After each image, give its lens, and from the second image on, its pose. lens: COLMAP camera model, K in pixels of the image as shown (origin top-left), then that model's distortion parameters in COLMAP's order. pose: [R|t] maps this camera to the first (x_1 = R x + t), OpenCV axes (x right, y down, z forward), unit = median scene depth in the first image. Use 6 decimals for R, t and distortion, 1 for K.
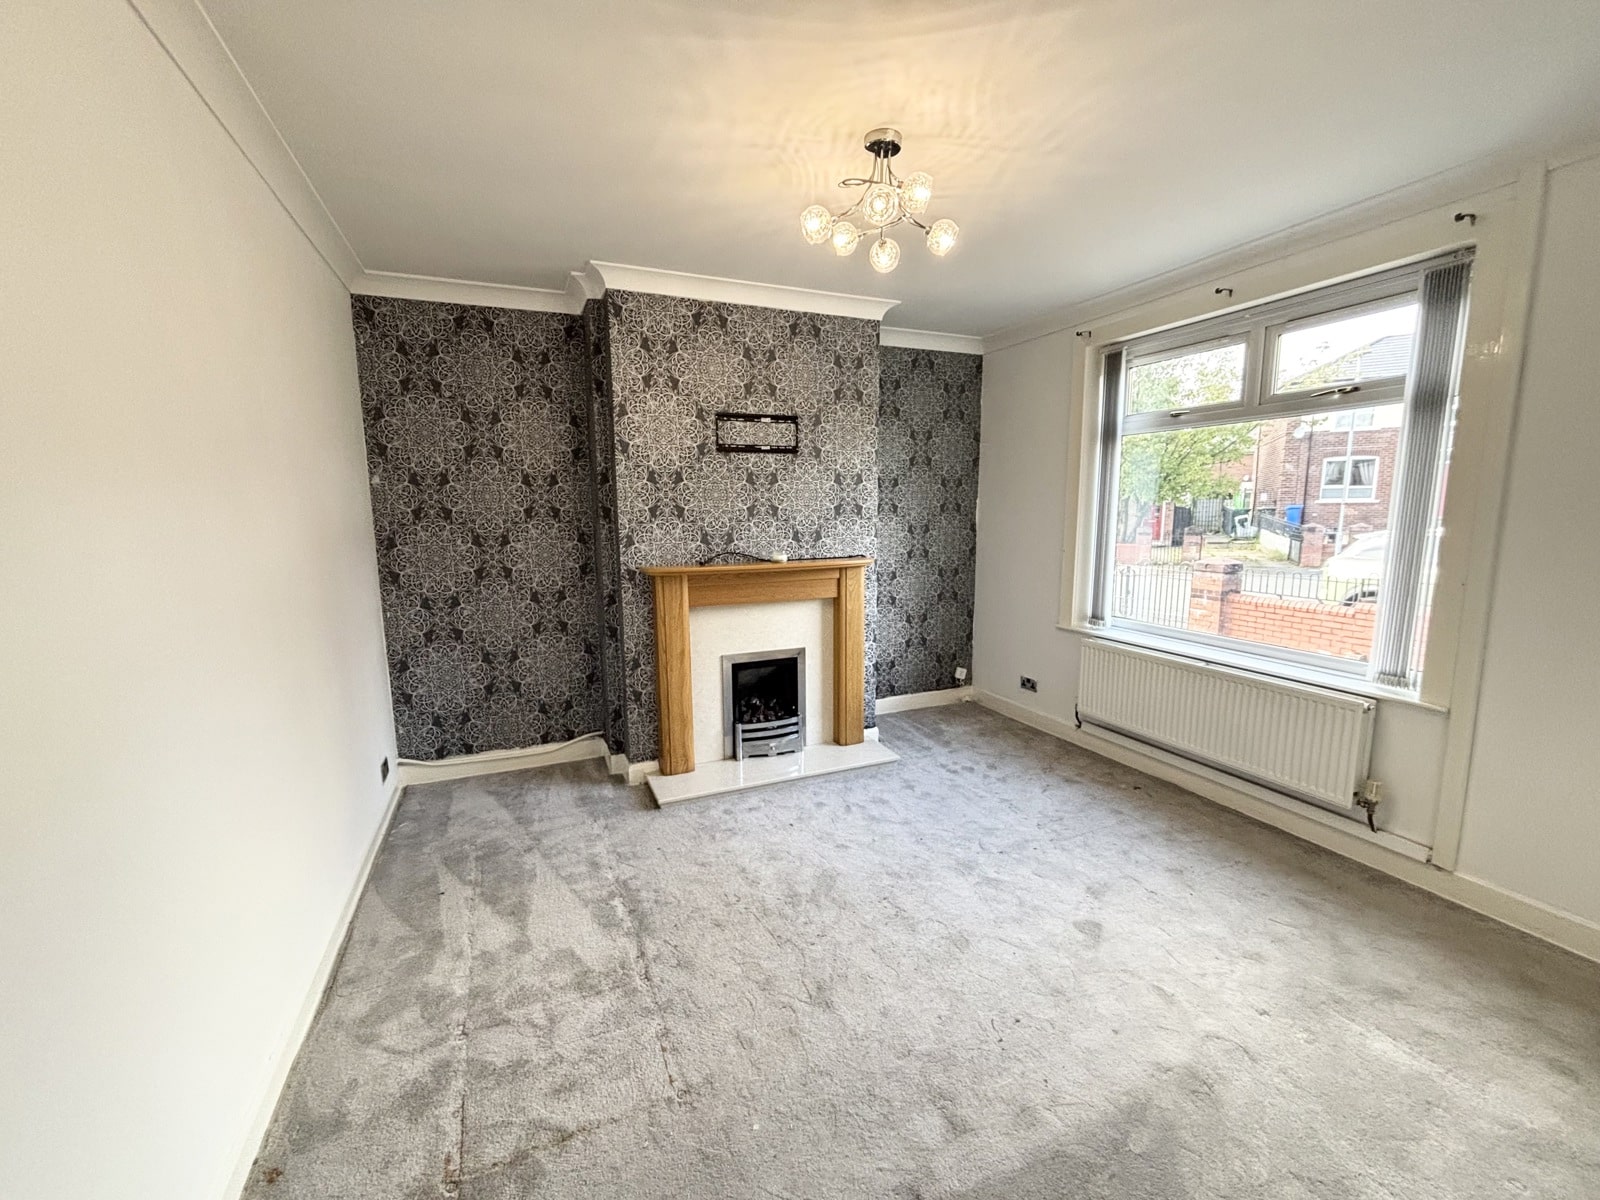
lens RADIAL K [[646.2, 0, 806.2], [0, 646.2, 596.2], [0, 0, 1]] dist [0.000036, -0.000581]
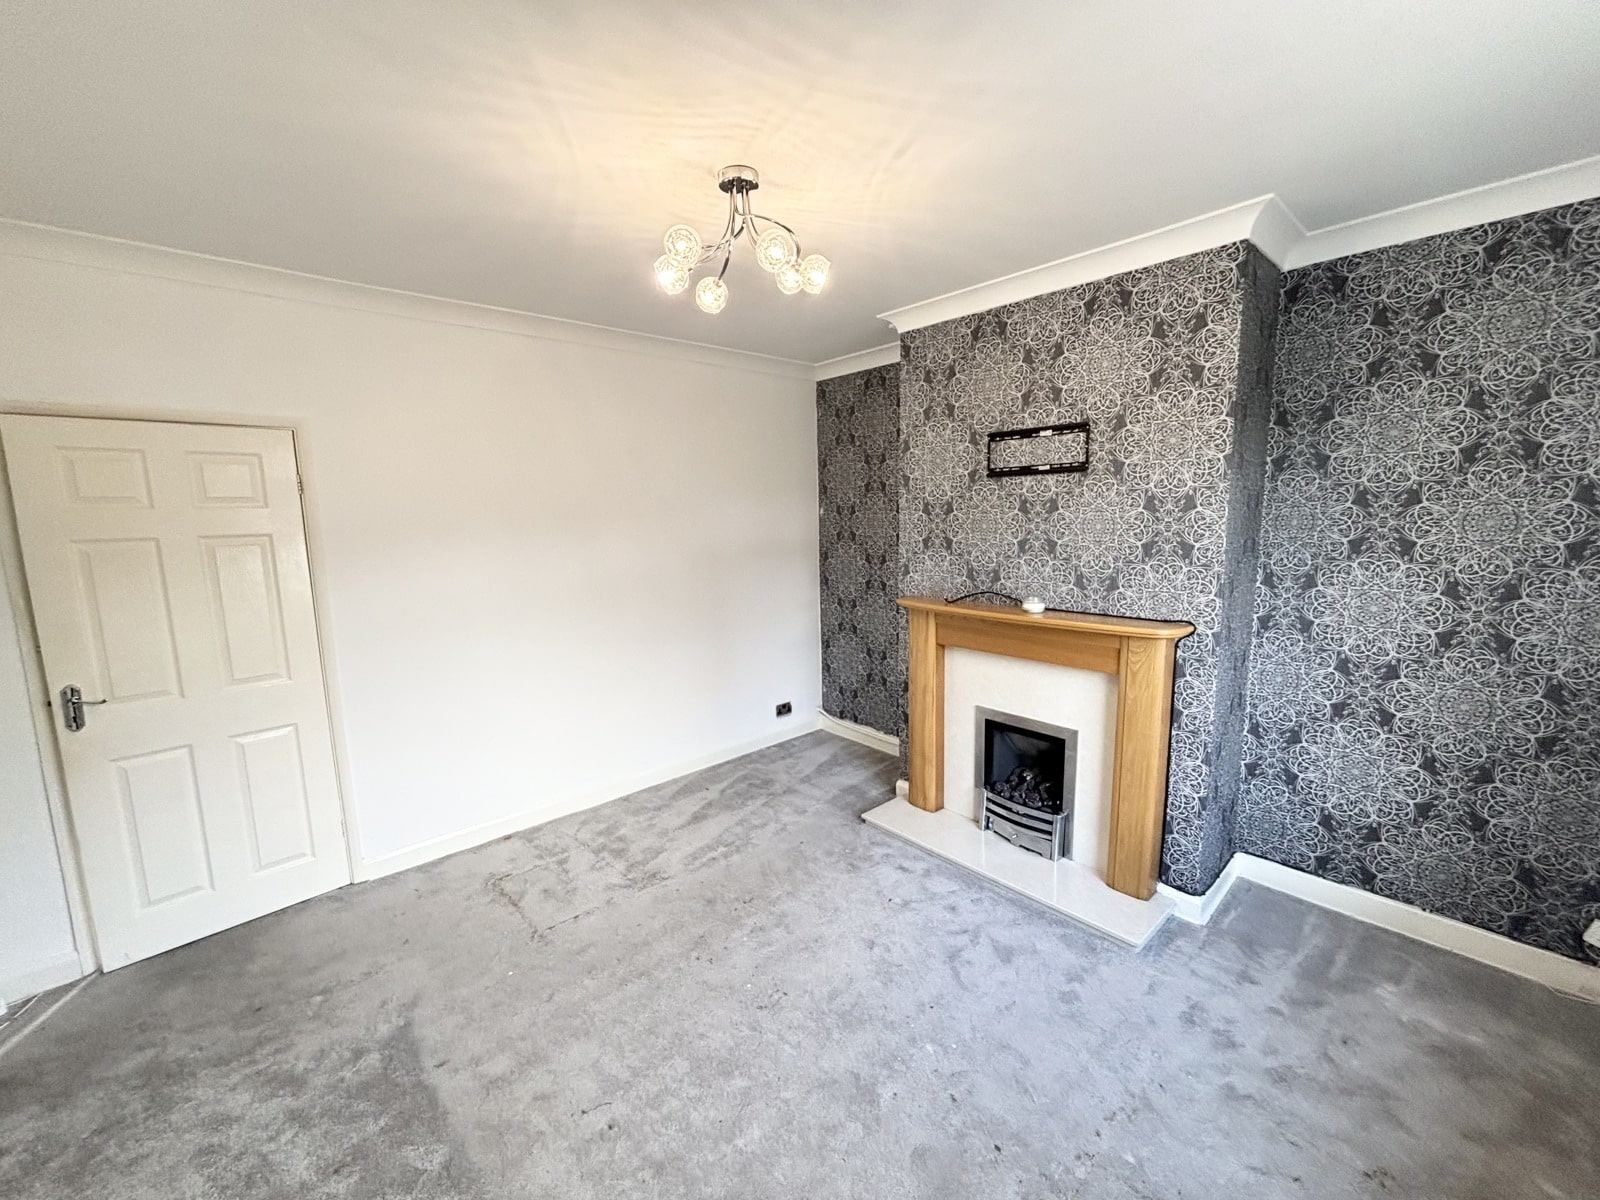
lens RADIAL K [[646.2, 0, 806.2], [0, 646.2, 596.2], [0, 0, 1]] dist [0.000036, -0.000581]
pose [[0.305472, 0.127960, -0.943564, 0.635534], [-0.113475, 0.988760, 0.097352, -0.120060], [0.945415, 0.077333, 0.316559, 0.492630]]
